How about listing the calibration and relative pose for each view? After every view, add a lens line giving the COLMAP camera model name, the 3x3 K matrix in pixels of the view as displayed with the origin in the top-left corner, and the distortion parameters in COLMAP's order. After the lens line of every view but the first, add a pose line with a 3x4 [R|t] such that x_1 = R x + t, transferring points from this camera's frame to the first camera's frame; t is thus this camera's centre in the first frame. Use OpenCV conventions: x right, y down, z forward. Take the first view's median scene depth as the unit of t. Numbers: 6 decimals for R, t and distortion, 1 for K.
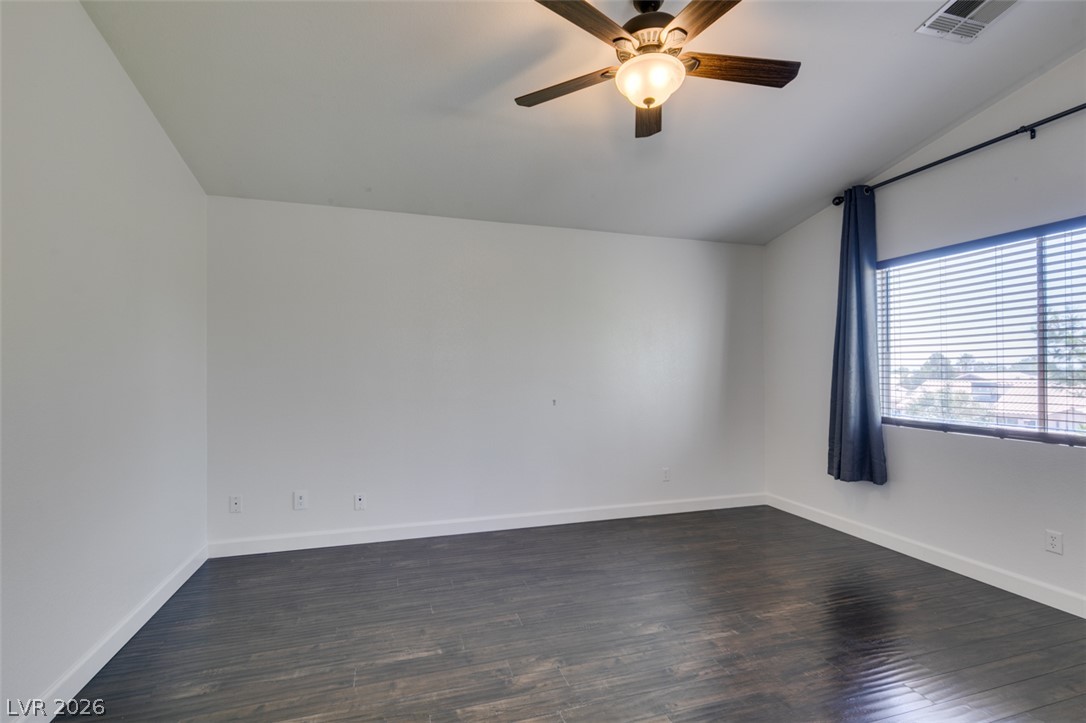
lens RADIAL K [[486.9, 0, 538.8], [0, 486.9, 363.4], [0, 0, 1]] dist [0.001262, -0.000085]
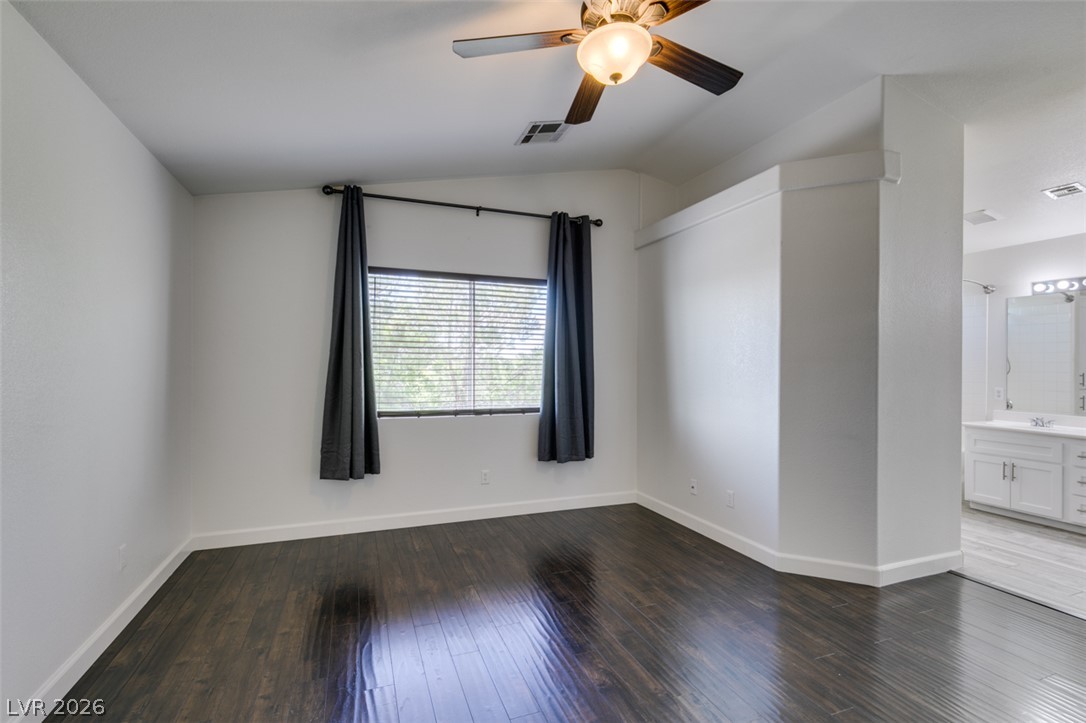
lens RADIAL K [[486.9, 0, 539.7], [0, 486.9, 363.0], [0, 0, 1]] dist [0.001262, -0.000085]
pose [[-0.075147, 0.011318, 0.997108, -0.407905], [-0.019617, 0.999725, -0.012826, 0.009575], [-0.996980, -0.020525, -0.074904, 0.727485]]
